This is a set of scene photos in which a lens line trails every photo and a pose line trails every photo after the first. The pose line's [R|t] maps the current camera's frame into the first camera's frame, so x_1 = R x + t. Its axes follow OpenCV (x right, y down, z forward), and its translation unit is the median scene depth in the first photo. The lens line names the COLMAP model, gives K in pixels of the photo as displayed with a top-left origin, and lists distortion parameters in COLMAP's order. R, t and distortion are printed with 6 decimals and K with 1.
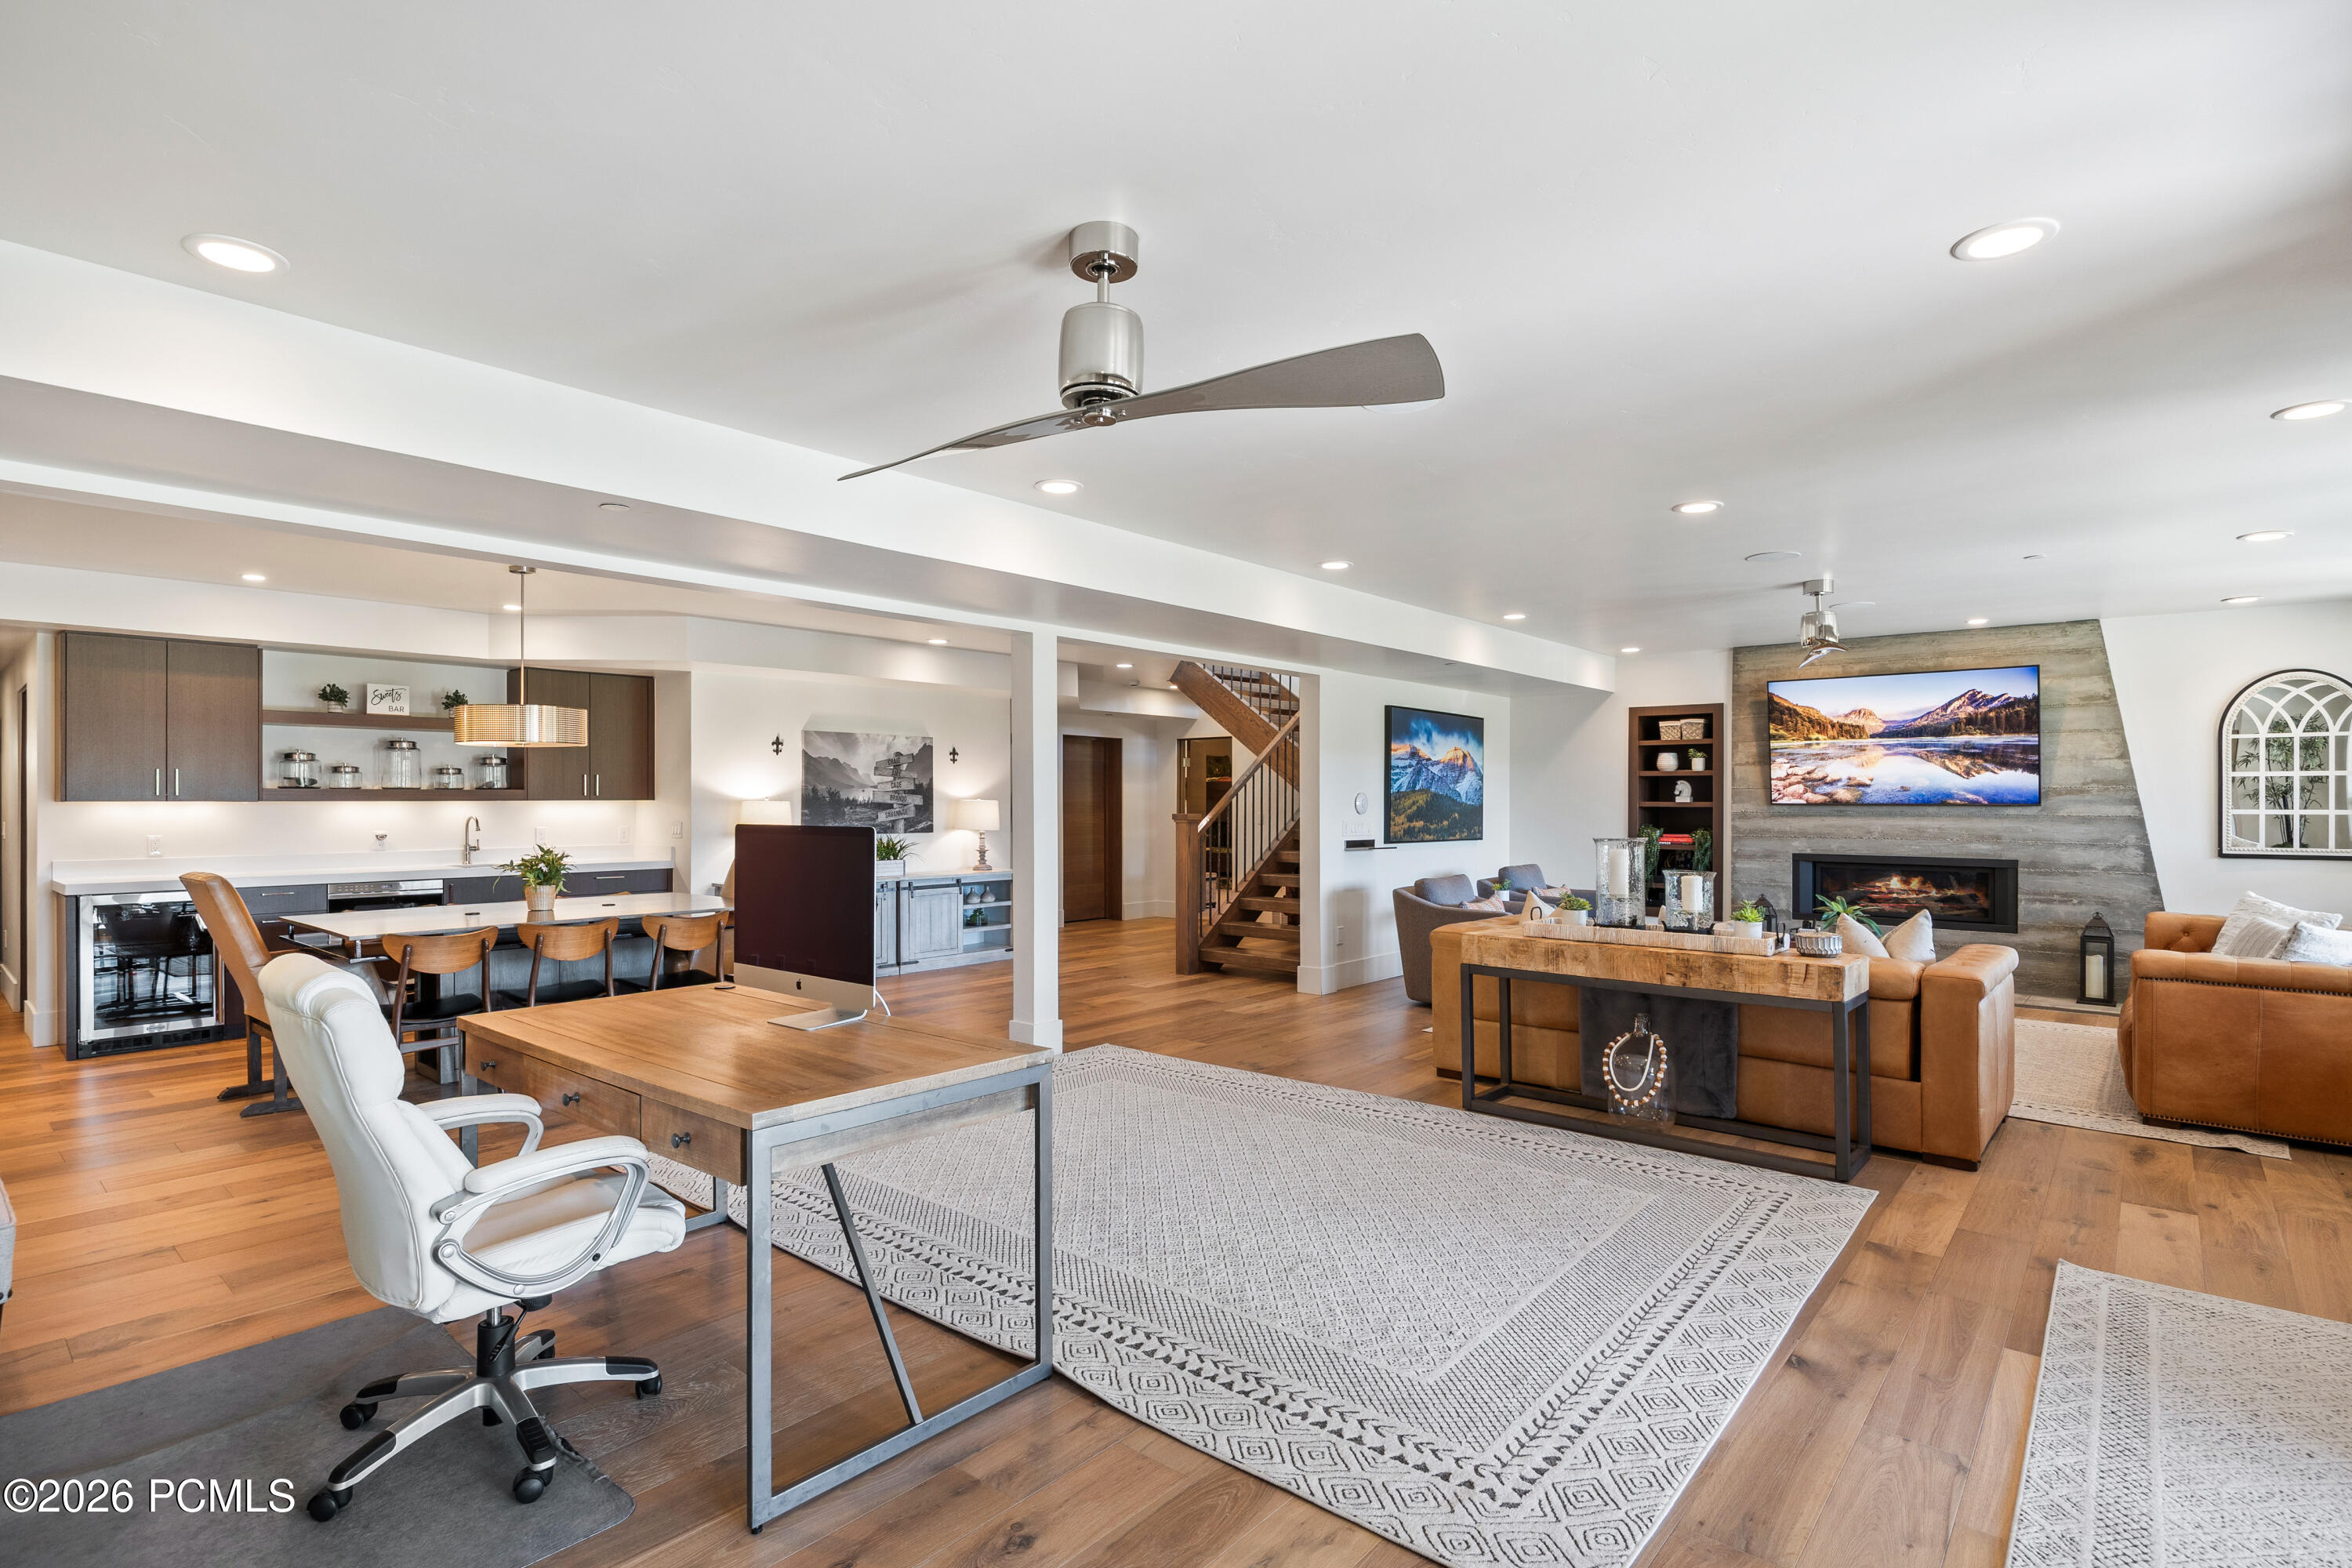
lens RADIAL K [[1138.5, 0, 1176.0], [0, 1138.5, 784.0], [0, 0, 1]] dist [-0.000339, -0.000001]
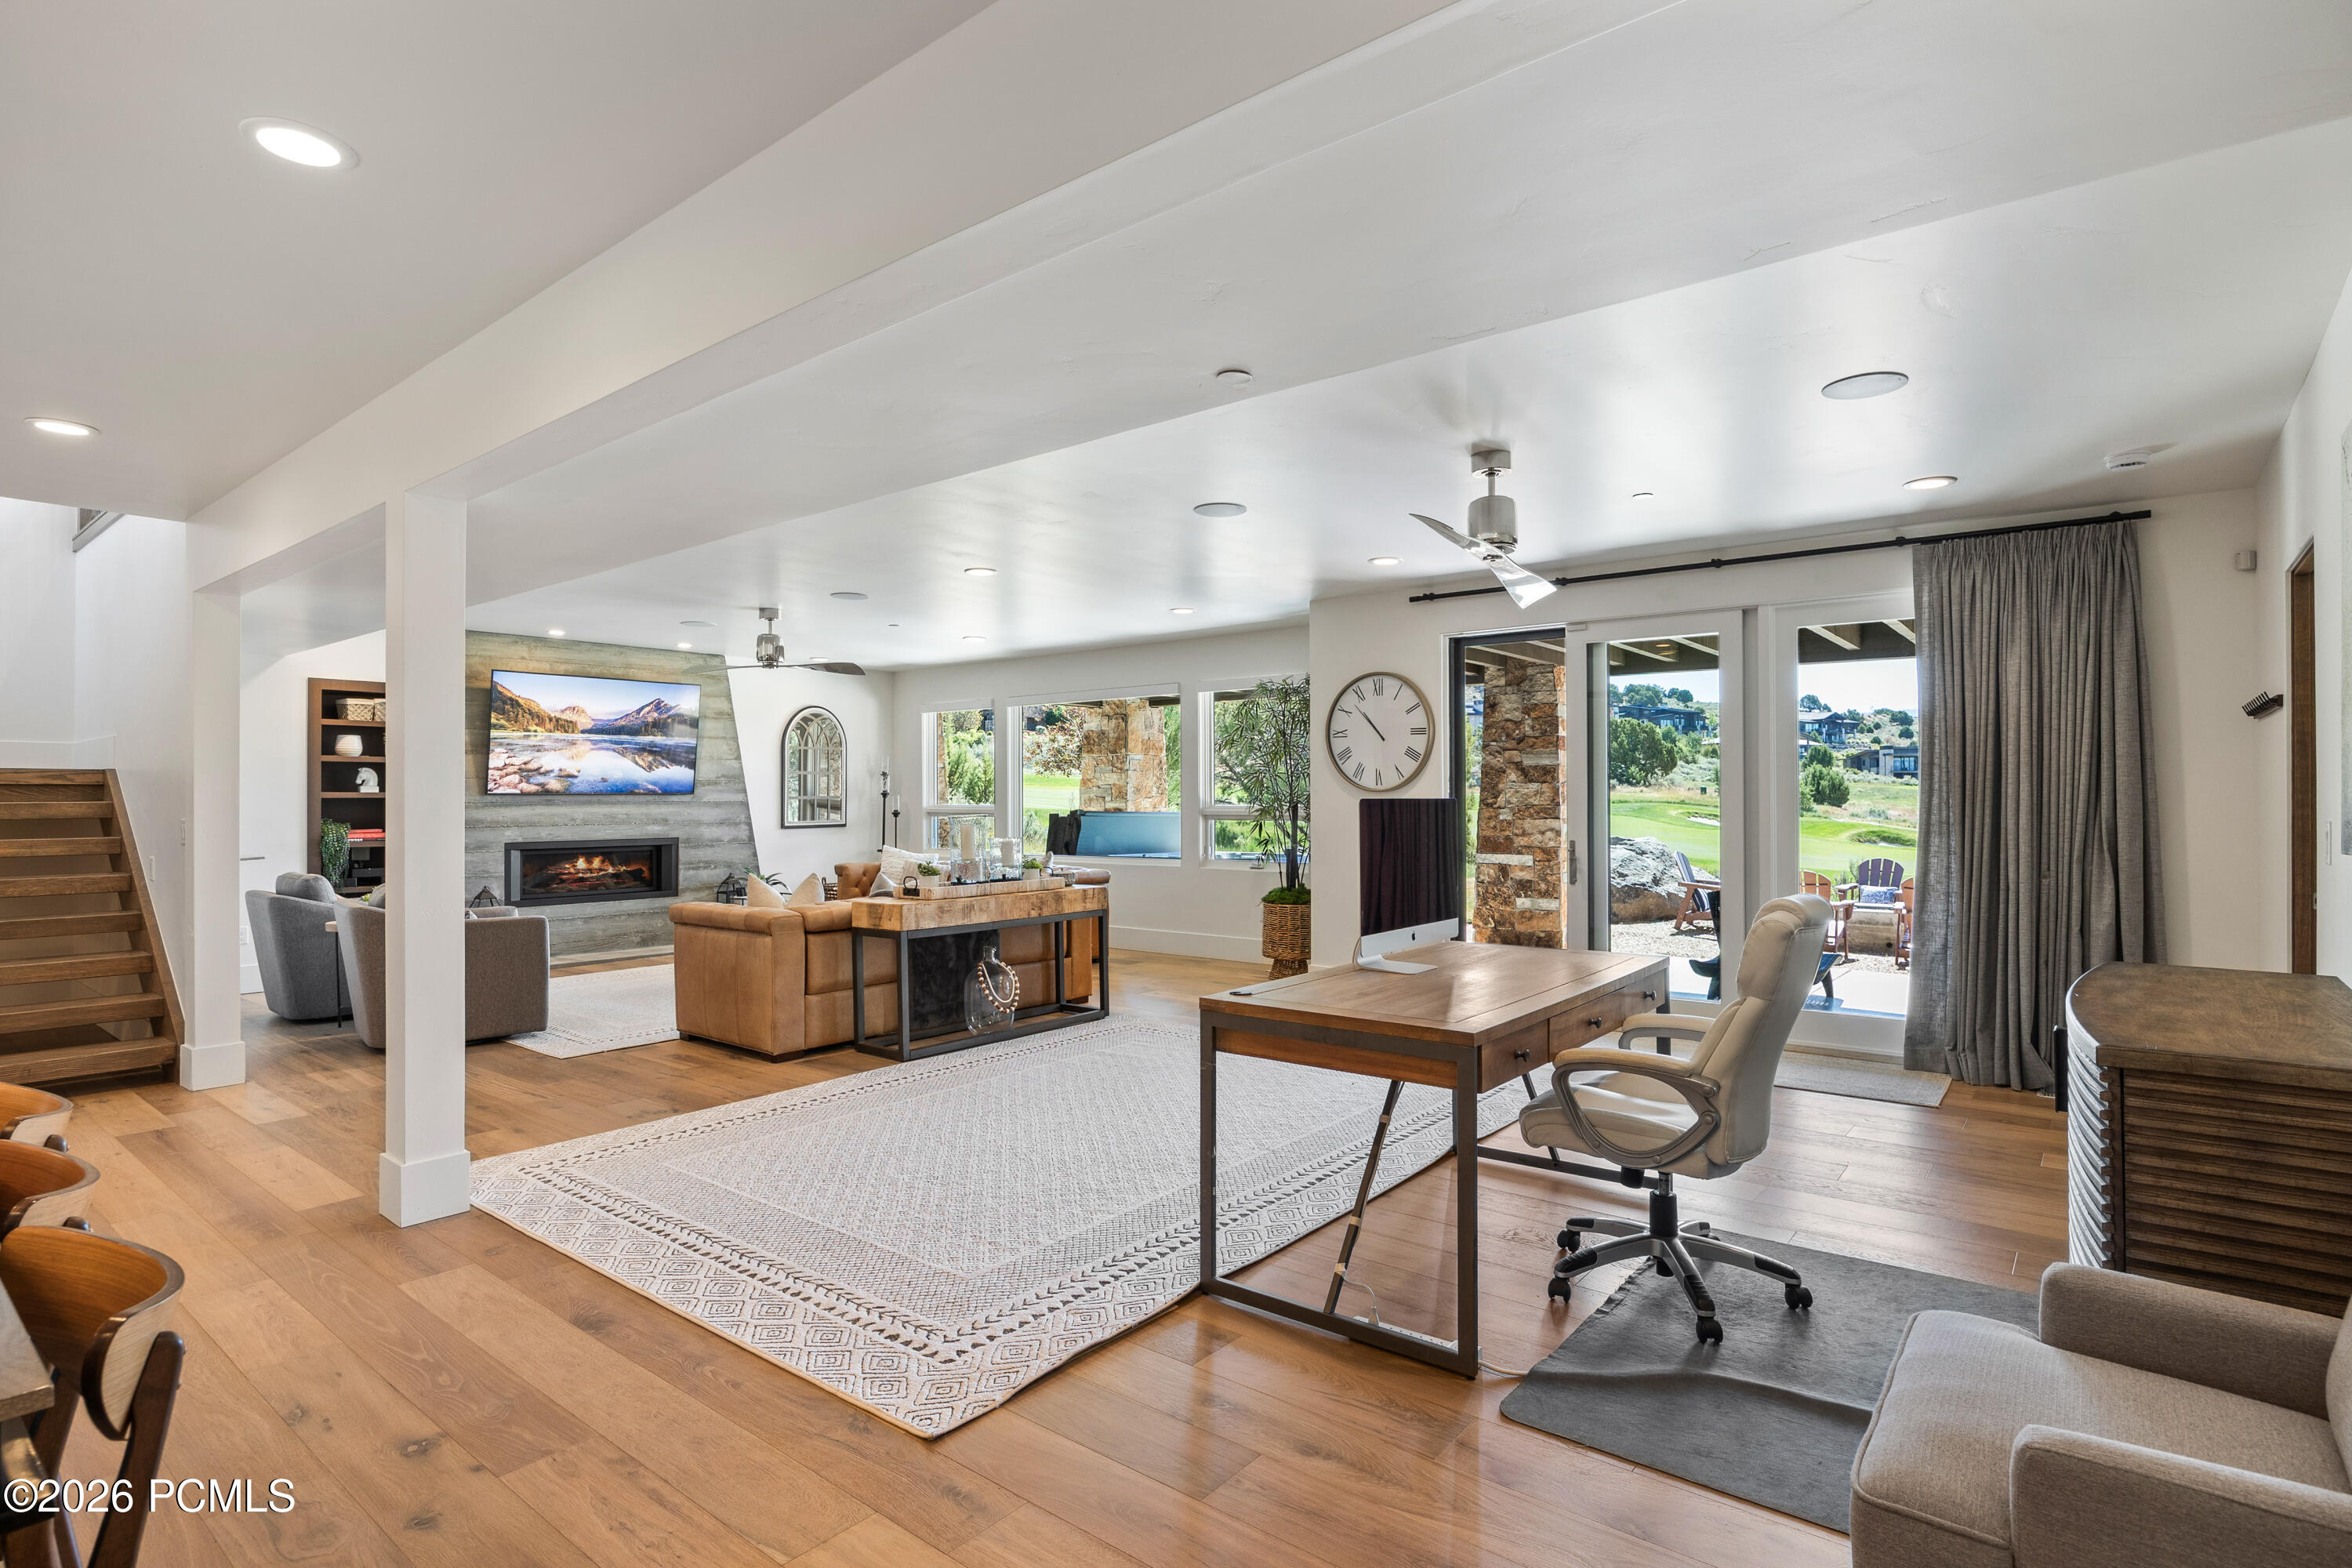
lens RADIAL K [[1183.9, 0, 1176.0], [0, 1183.9, 784.0], [0, 0, 1]] dist [-0.000136, 0.000223]
pose [[-0.030473, 0.008261, 0.999501, -0.544038], [-0.009410, 0.999919, -0.008551, 0.012719], [-0.999491, -0.009665, -0.030393, 0.457829]]
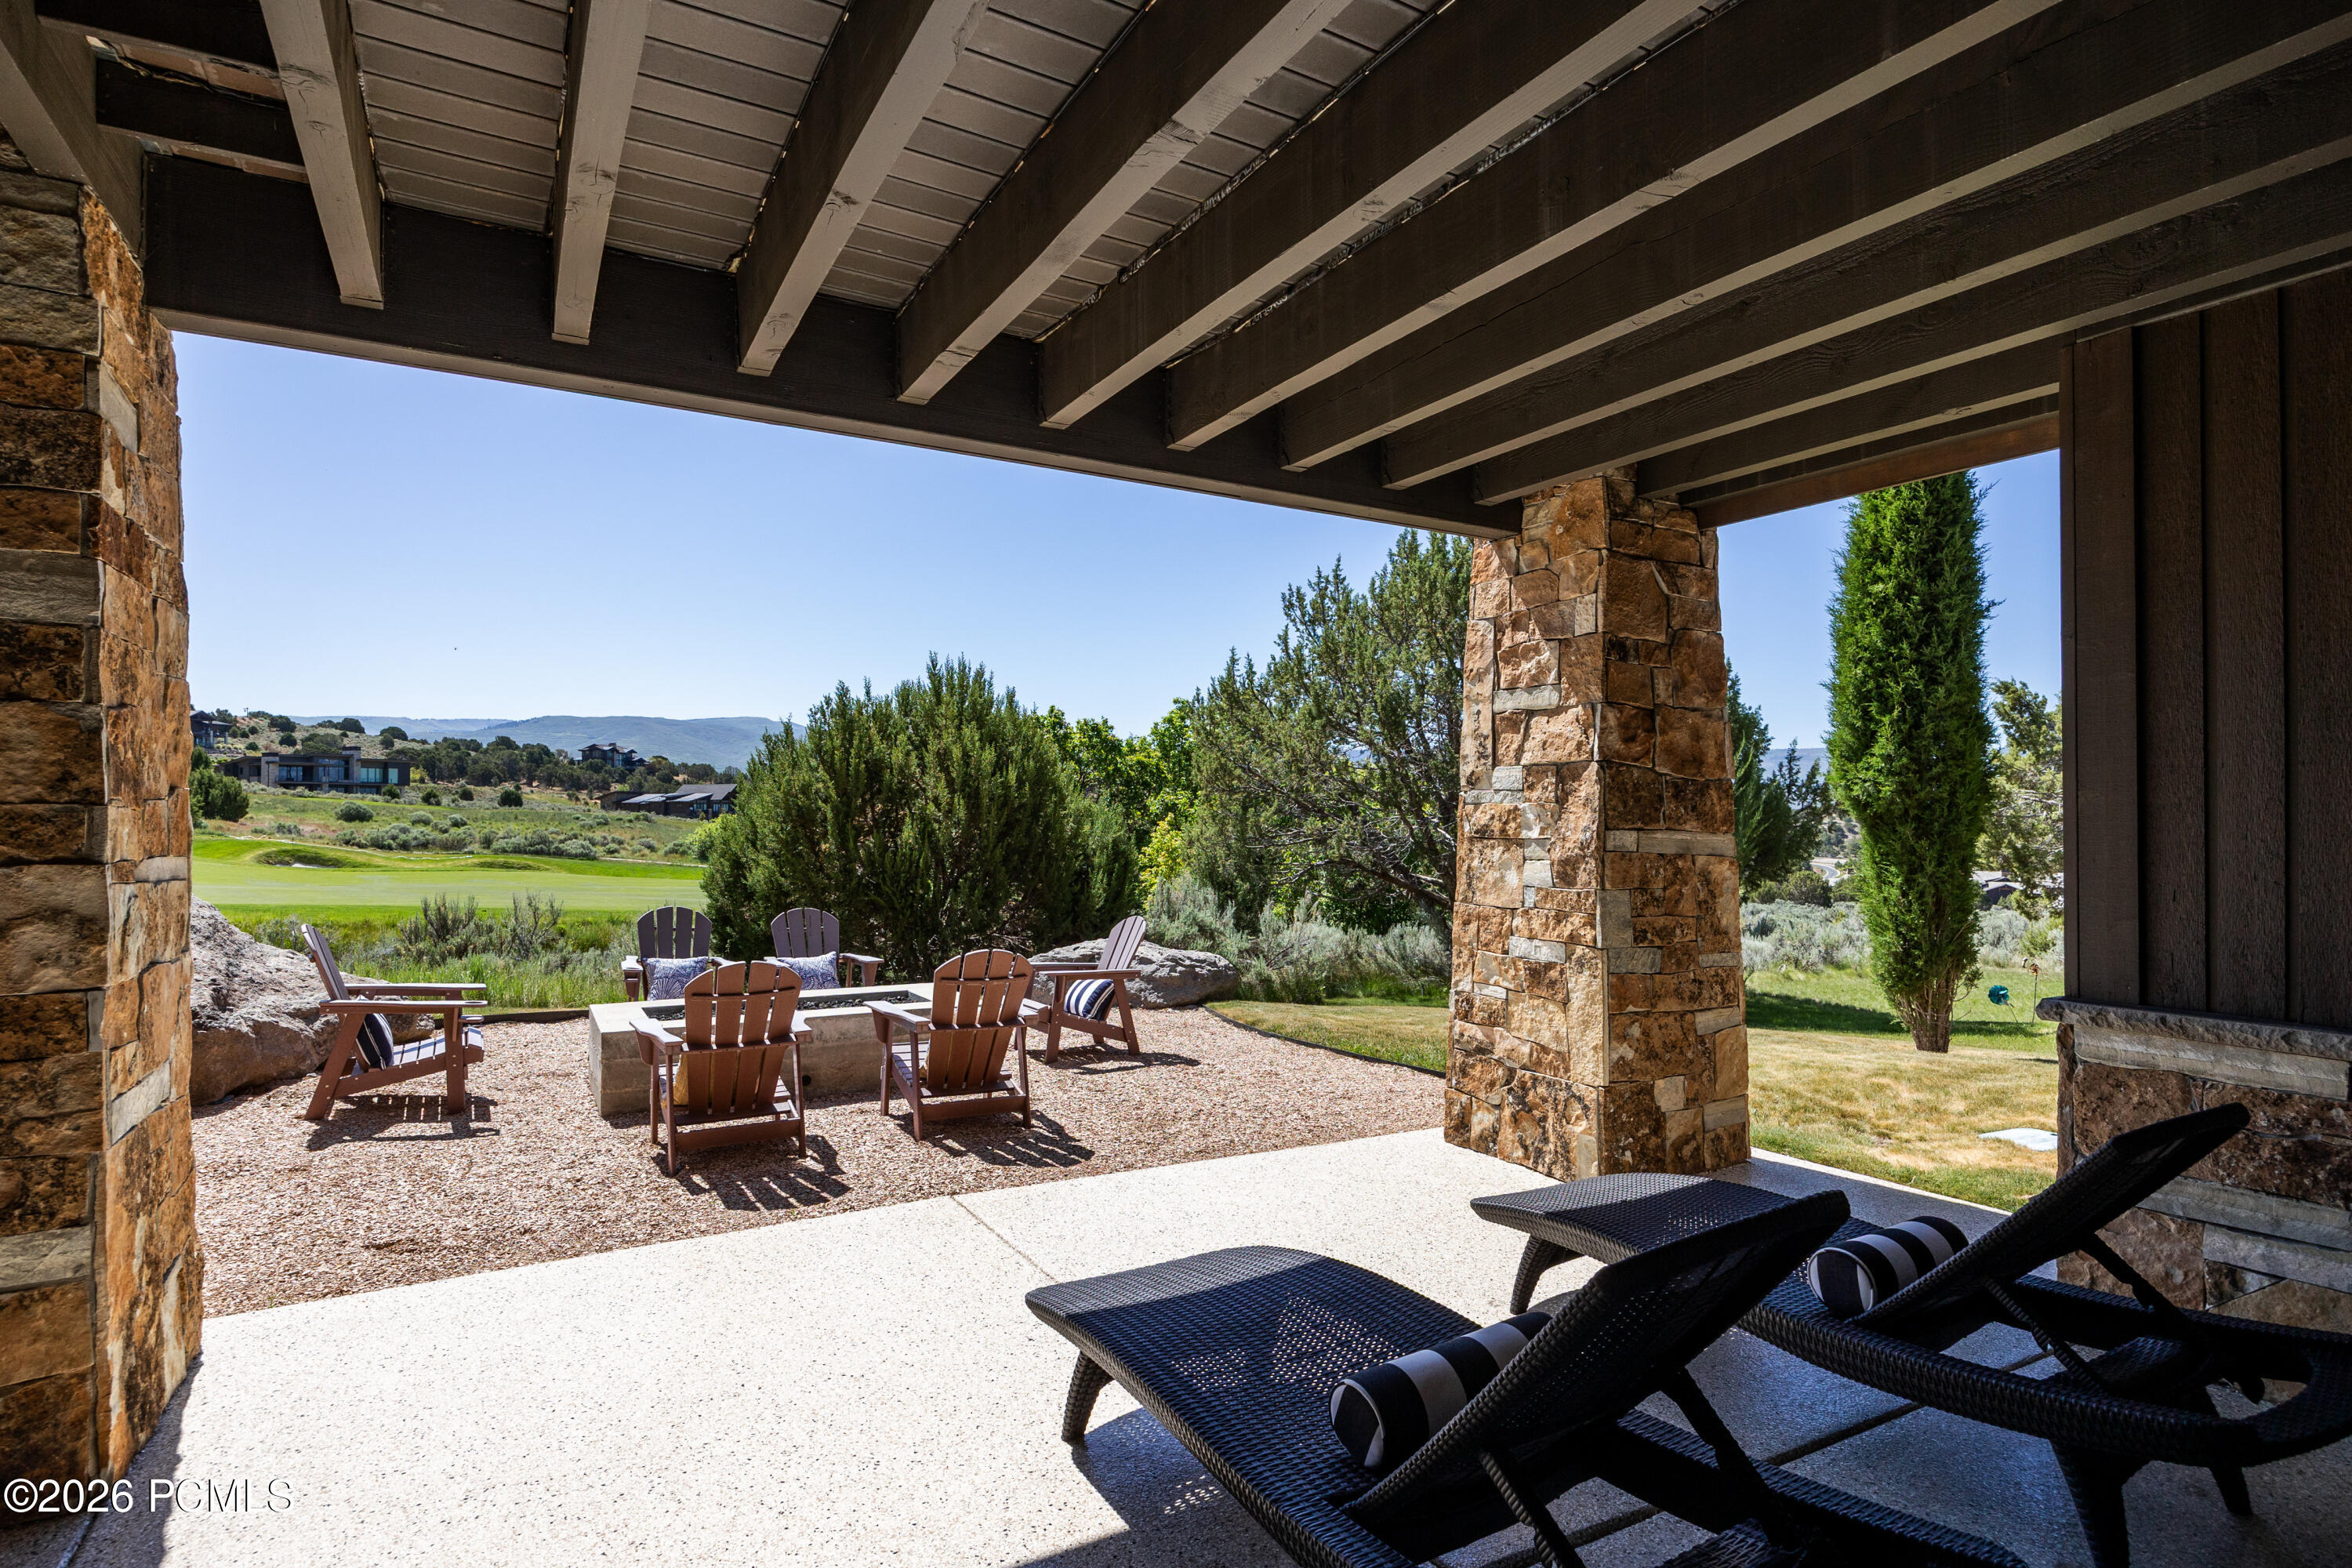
lens RADIAL K [[1213.2, 0, 1176.0], [0, 1213.2, 784.0], [0, 0, 1]] dist [0.002938, 0.000407]
pose [[-0.939672, 0.003148, 0.342062, 0.400458], [-0.008376, 0.999446, -0.032208, 0.023855], [-0.341974, -0.033130, -0.939125, 0.186993]]
